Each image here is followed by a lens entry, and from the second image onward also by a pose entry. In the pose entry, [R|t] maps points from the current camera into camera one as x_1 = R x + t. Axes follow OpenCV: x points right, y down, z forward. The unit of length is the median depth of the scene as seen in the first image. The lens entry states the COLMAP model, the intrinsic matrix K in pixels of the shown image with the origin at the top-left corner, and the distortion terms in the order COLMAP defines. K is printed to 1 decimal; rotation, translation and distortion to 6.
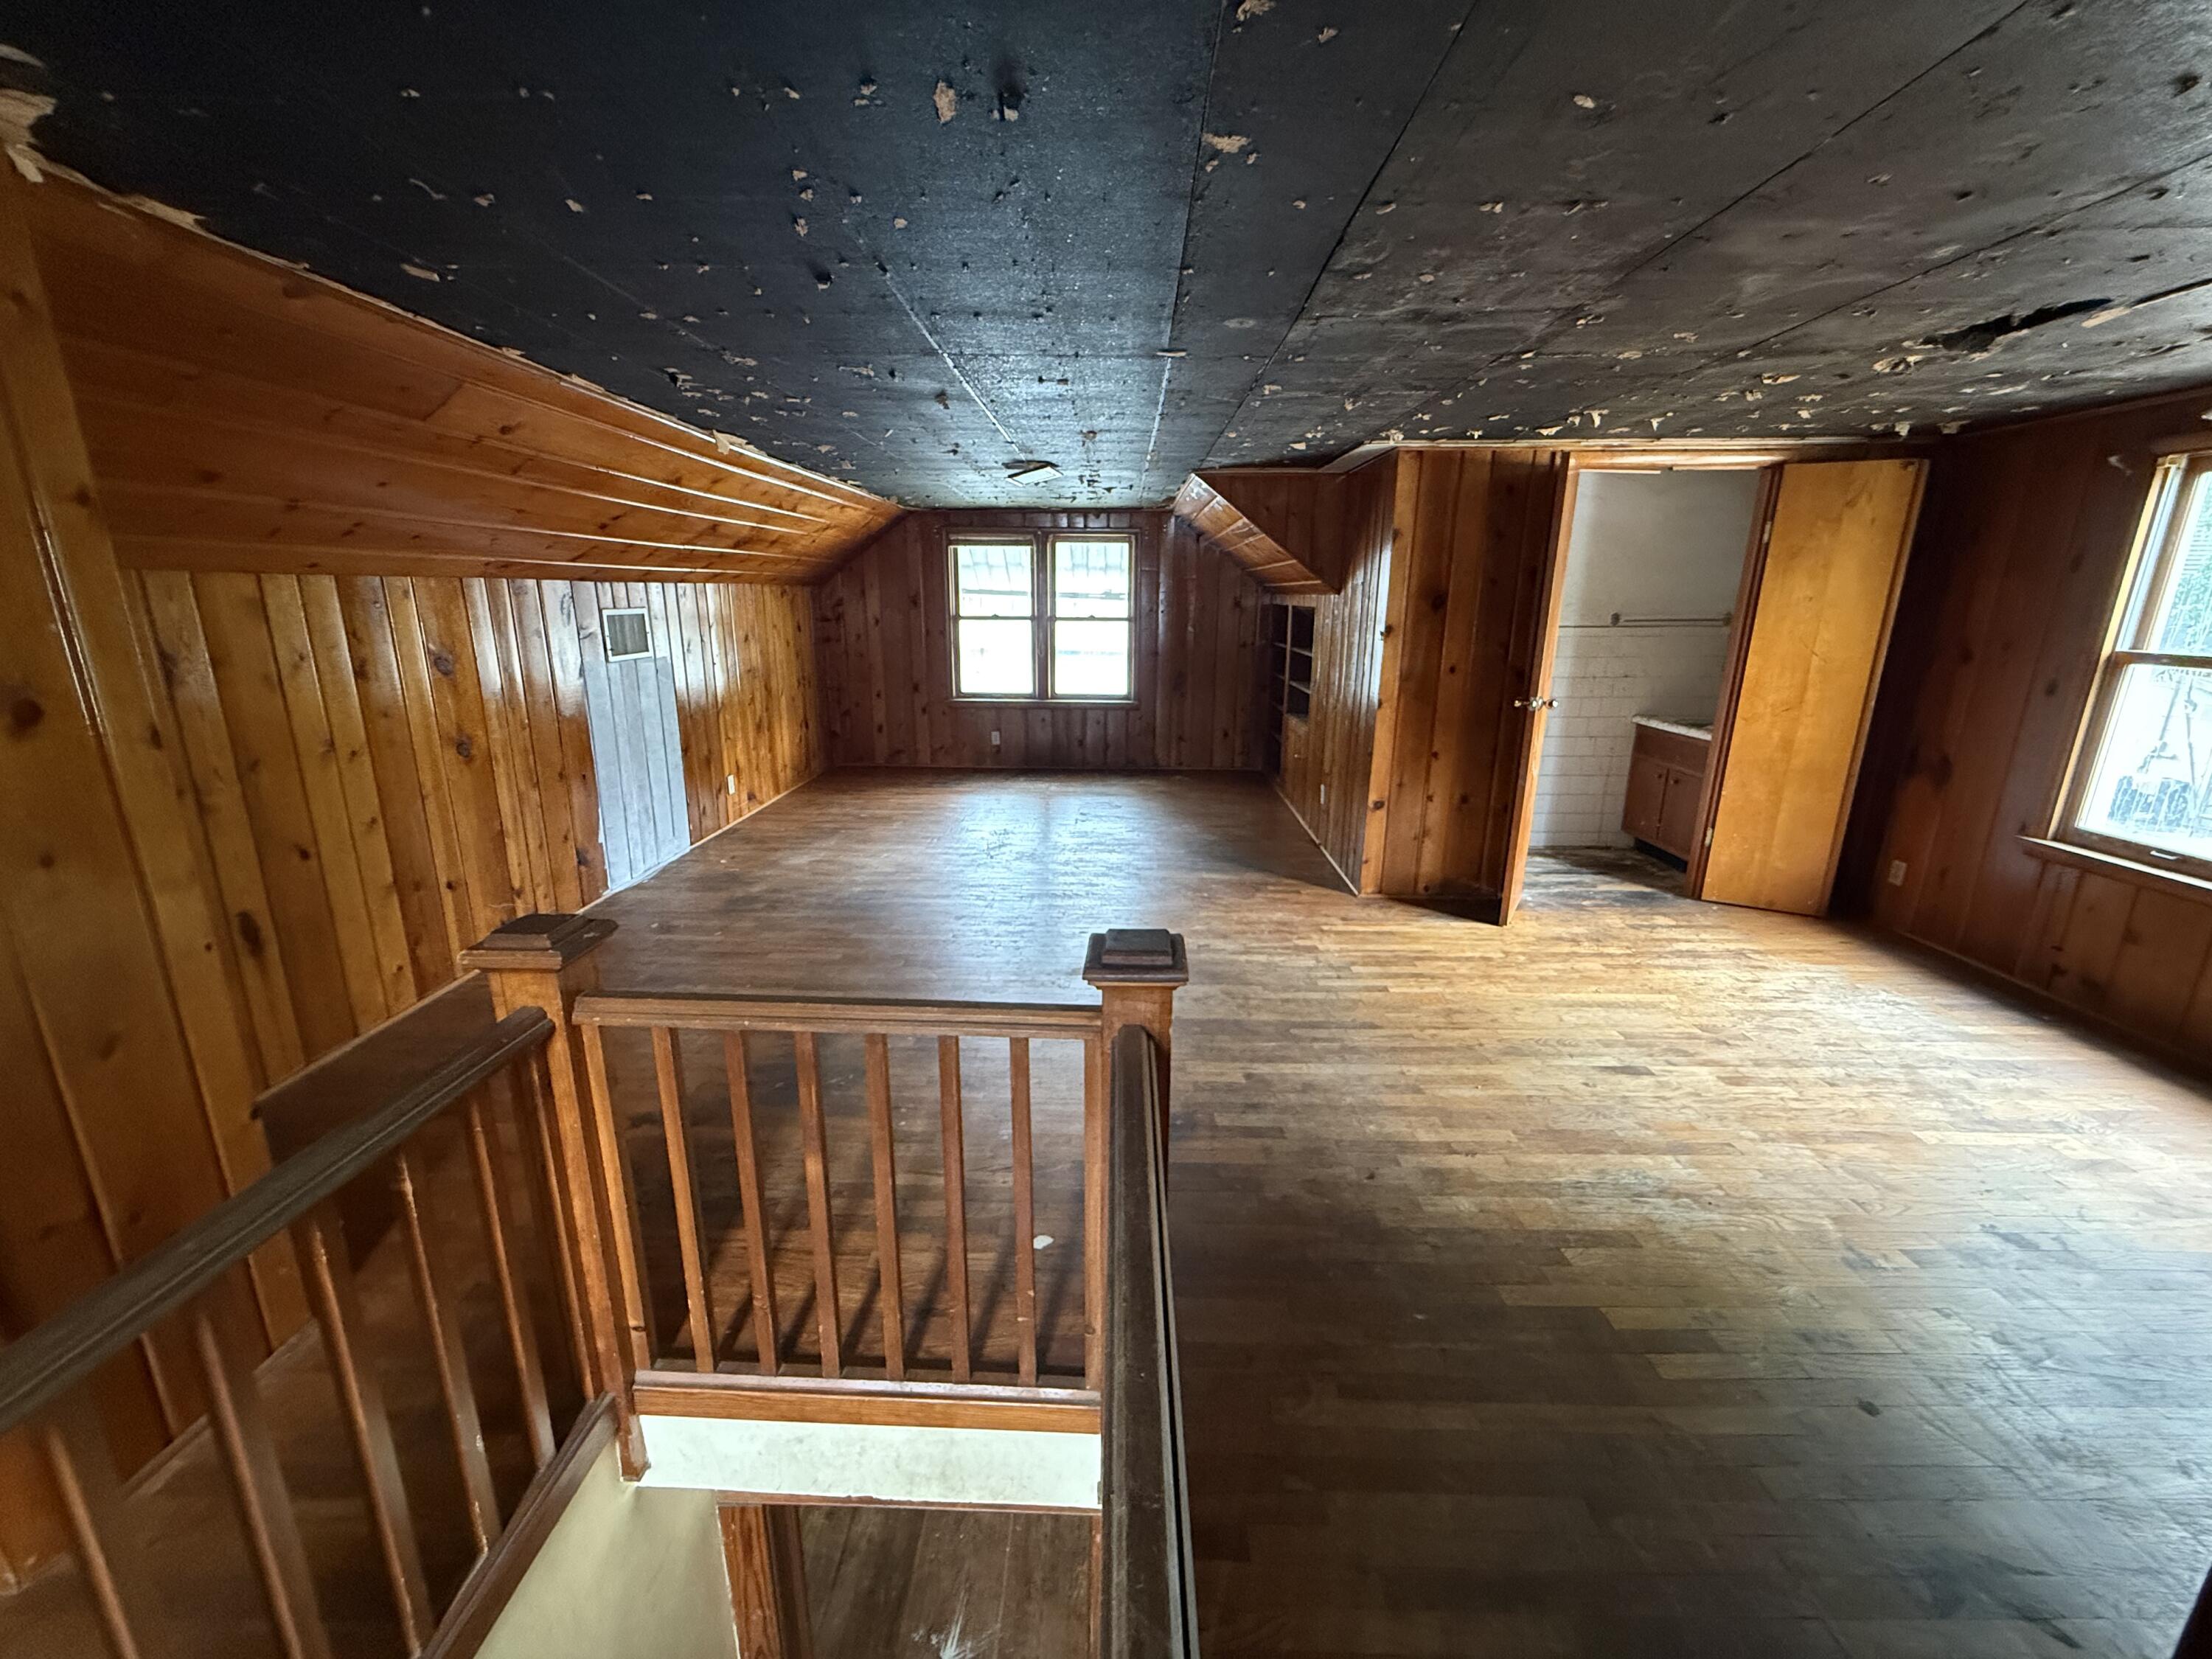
lens RADIAL K [[889.2, 0, 1100.4], [0, 889.2, 827.7], [0, 0, 1]] dist [0.000595, 0.000030]
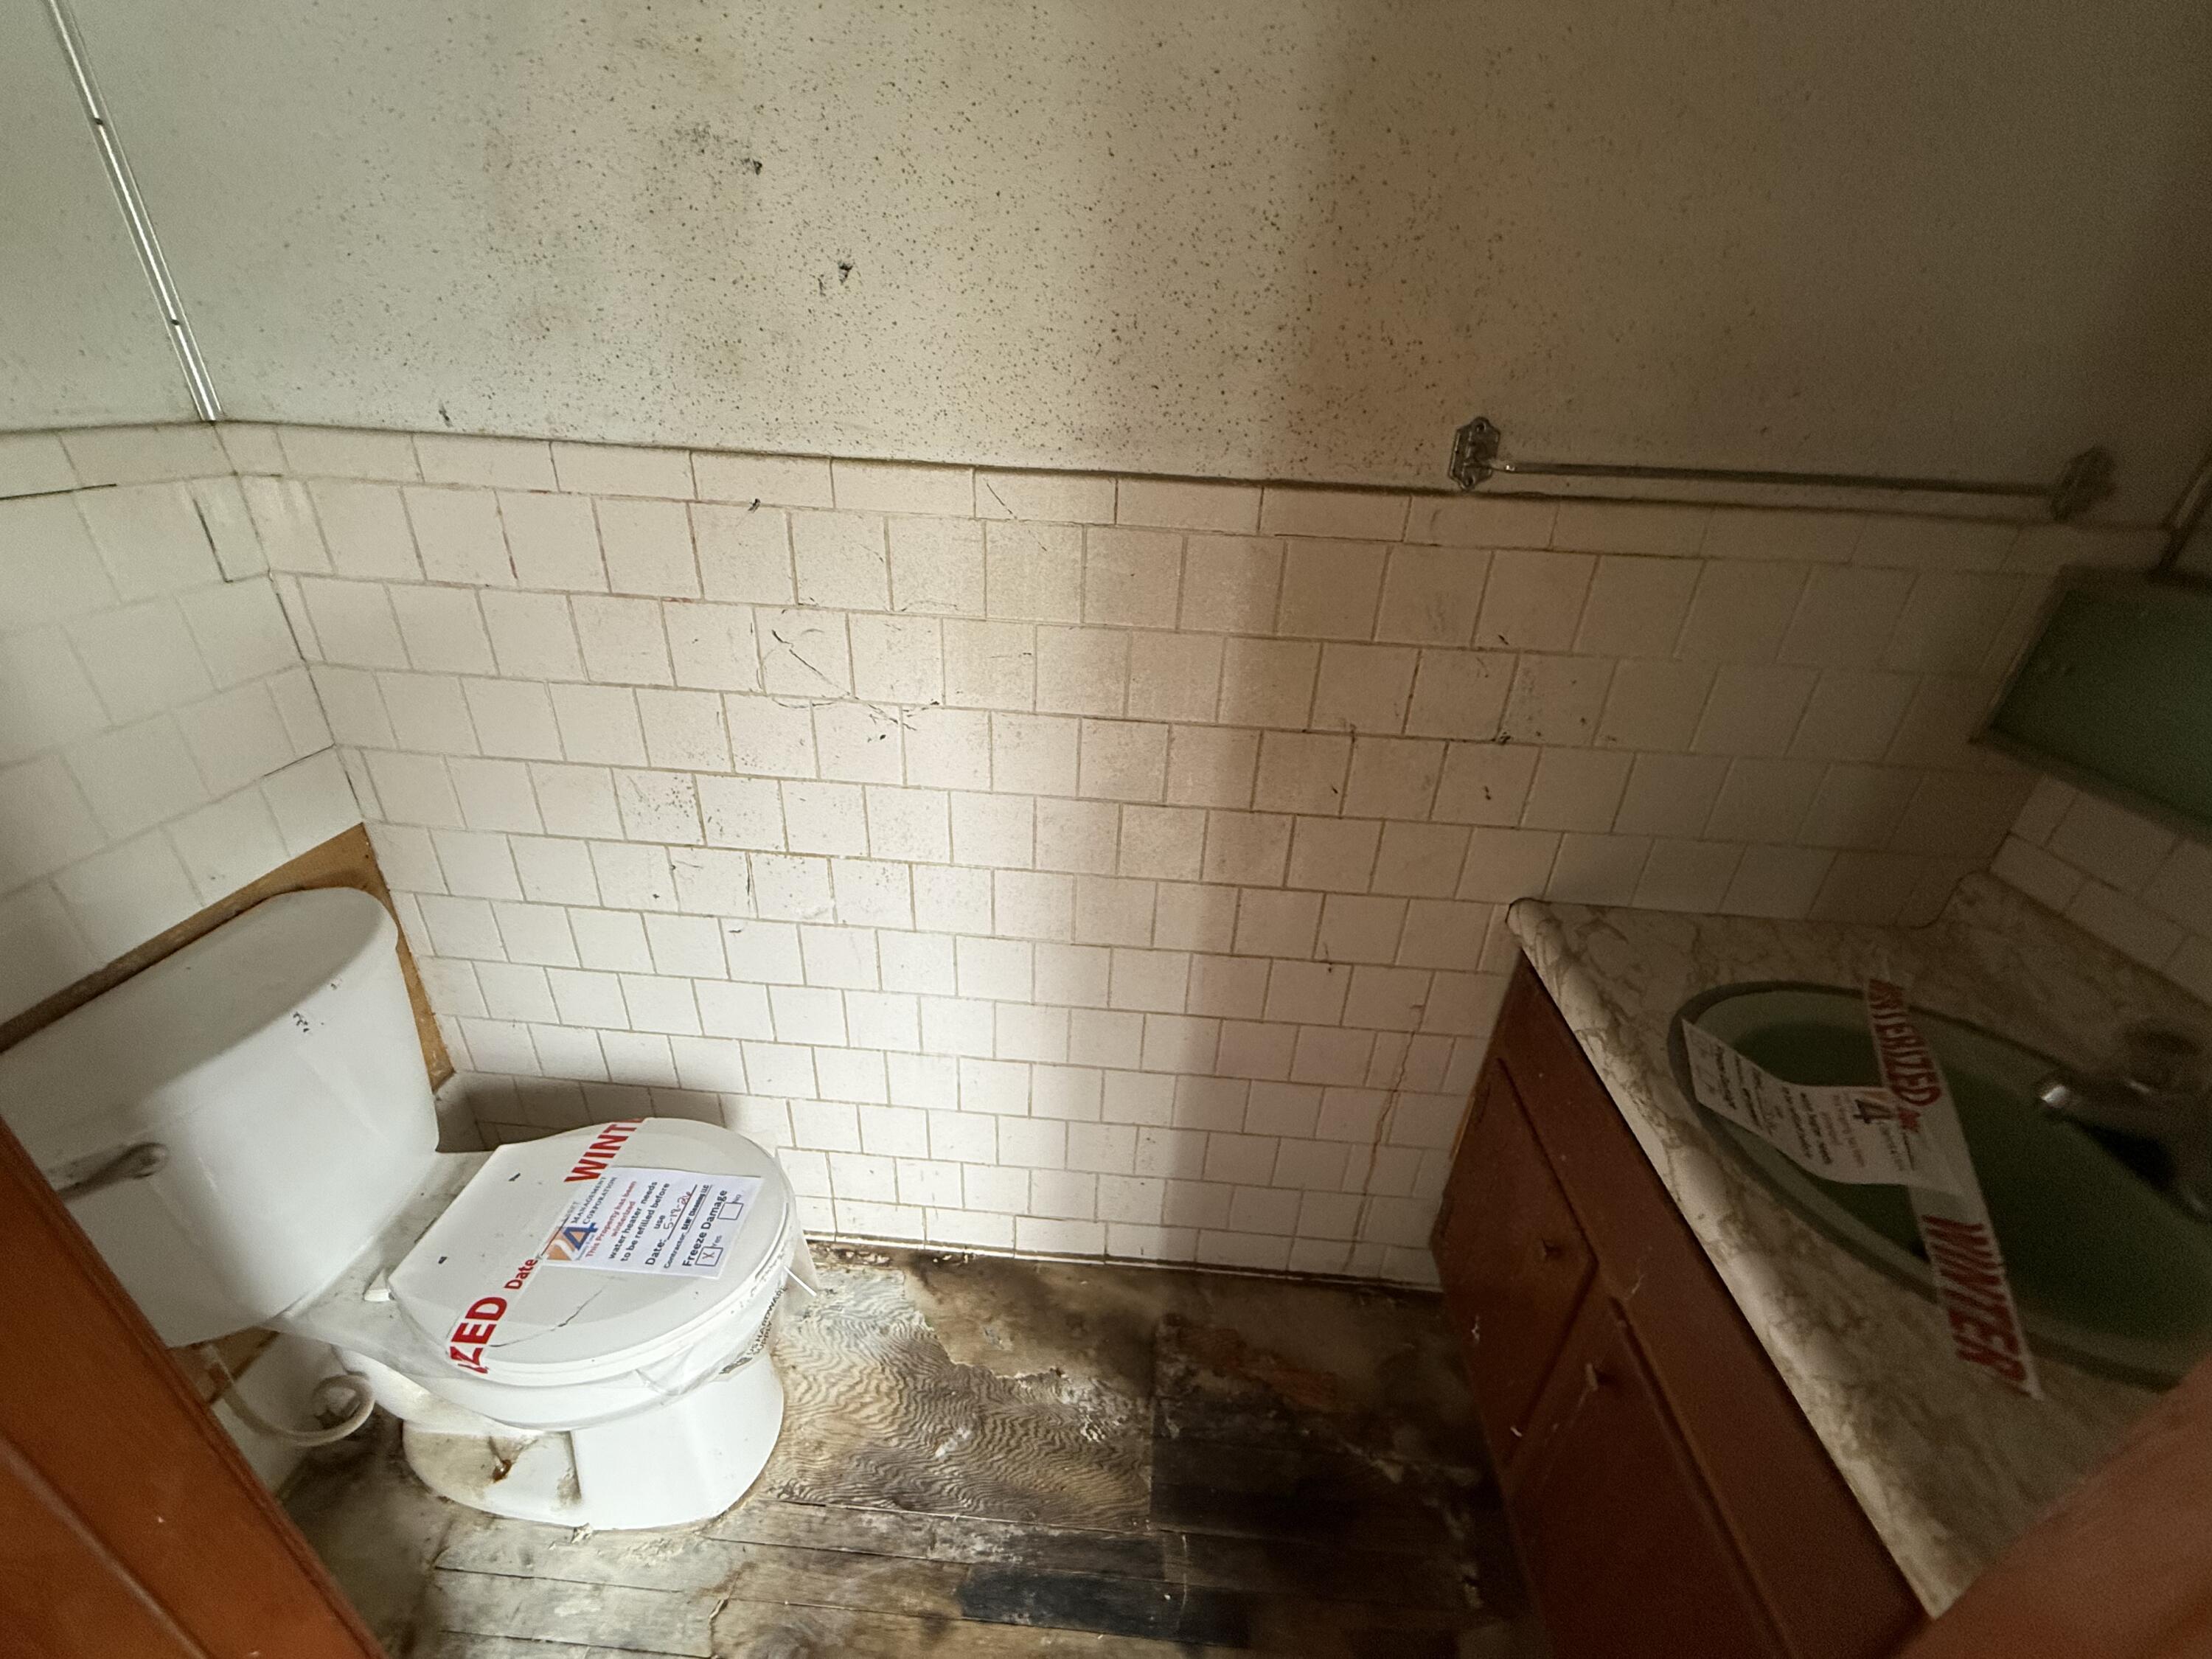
lens RADIAL K [[889.2, 0, 1106.9], [0, 889.2, 832.7], [0, 0, 1]] dist [0.000595, 0.000030]
pose [[0.998175, 0.058119, -0.016421, 0.502151], [-0.052969, 0.973090, 0.224256, -0.191603], [0.029012, -0.222977, 0.974392, 0.785223]]
